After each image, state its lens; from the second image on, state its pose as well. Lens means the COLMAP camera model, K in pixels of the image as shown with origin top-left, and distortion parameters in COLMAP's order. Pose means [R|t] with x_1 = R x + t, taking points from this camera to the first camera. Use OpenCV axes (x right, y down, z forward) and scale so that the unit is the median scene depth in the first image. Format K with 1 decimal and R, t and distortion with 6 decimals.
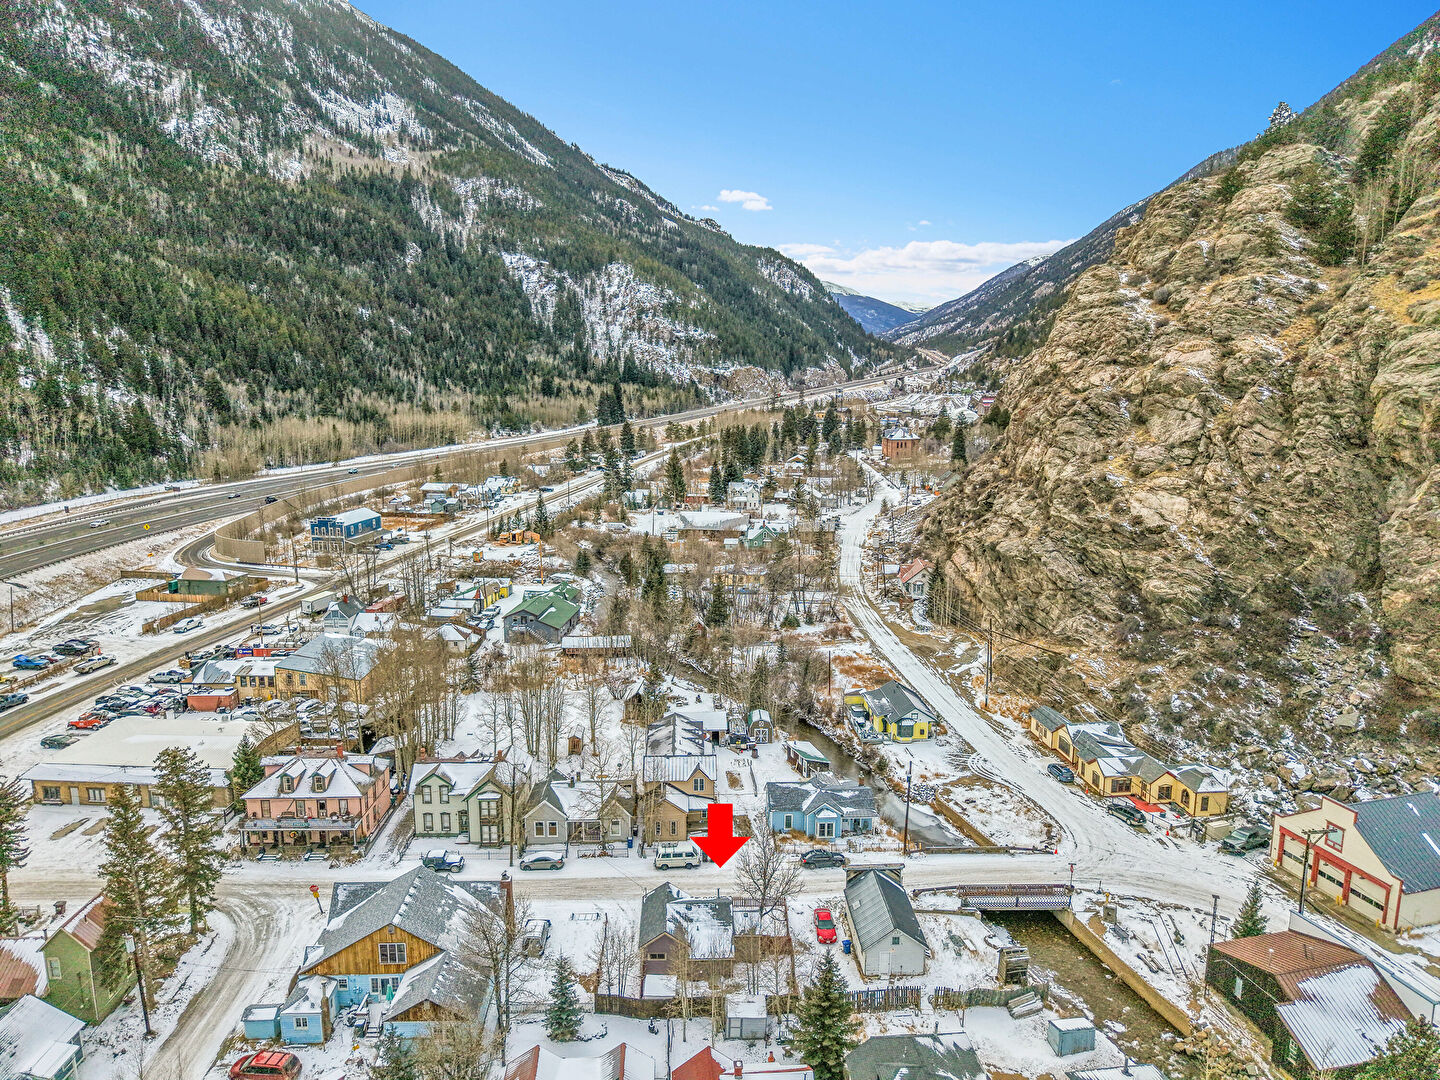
lens RADIAL K [[1008.4, 0, 726.3], [0, 1008.4, 537.7], [0, 0, 1]] dist [0.003583, -0.013202]
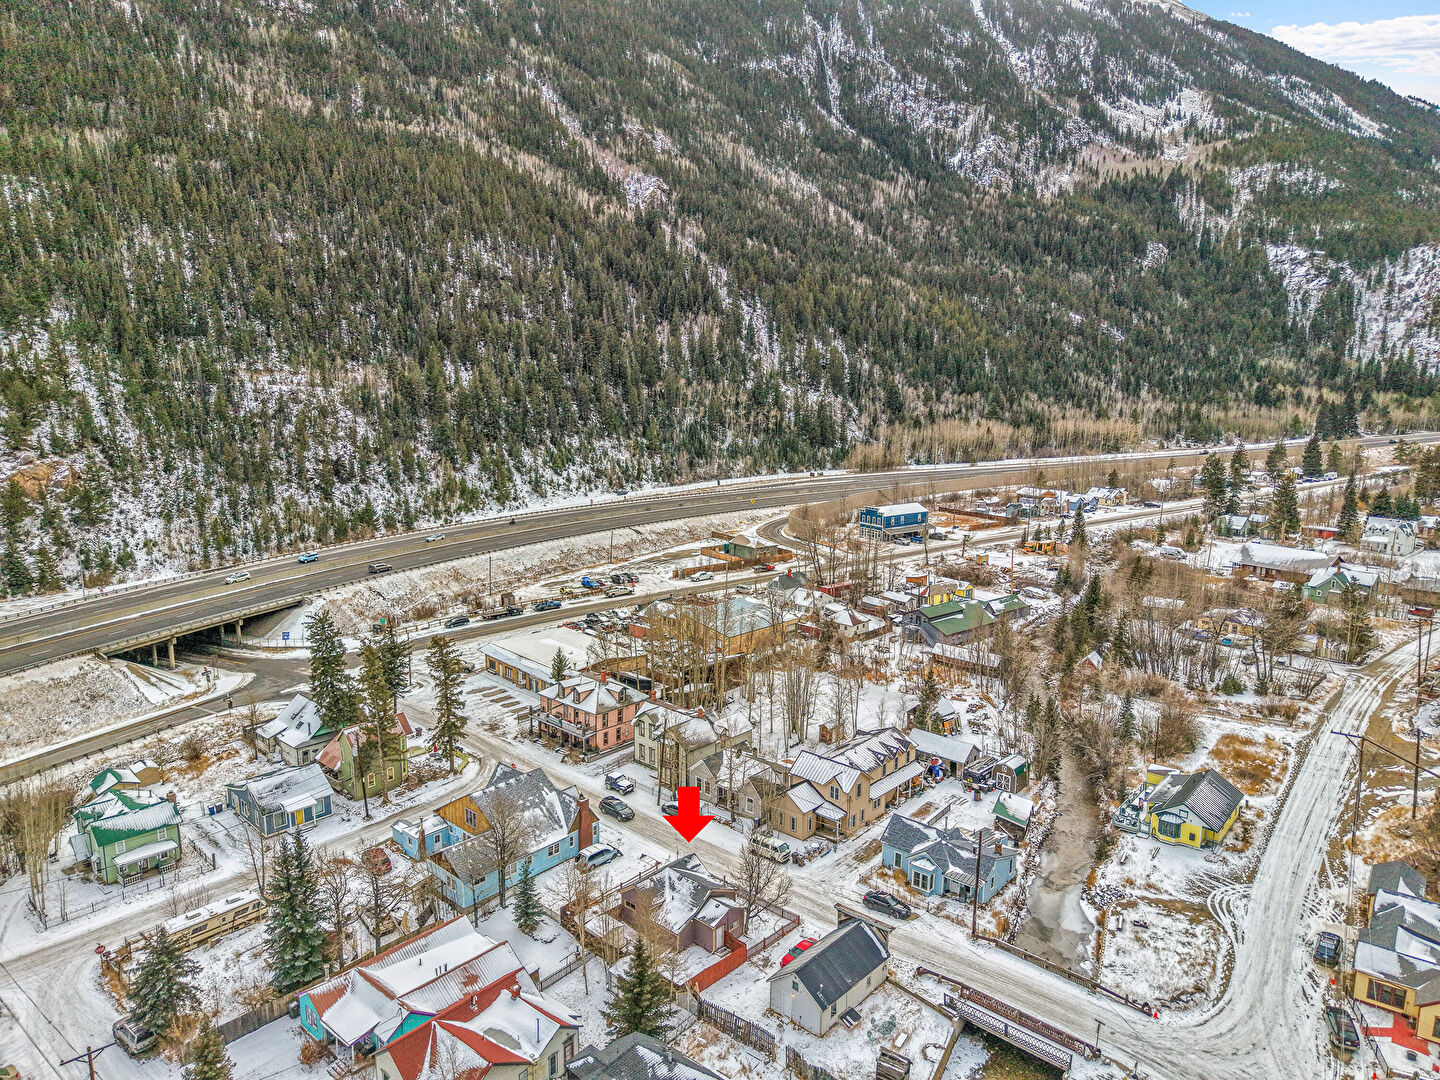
lens RADIAL K [[1008.4, 0, 726.6], [0, 1008.4, 542.5], [0, 0, 1]] dist [0.003583, -0.013202]
pose [[0.686230, 0.120322, -0.717364, 0.130053], [-0.121013, 0.991365, 0.050519, -0.008187], [0.717248, 0.052143, 0.694864, 0.049465]]
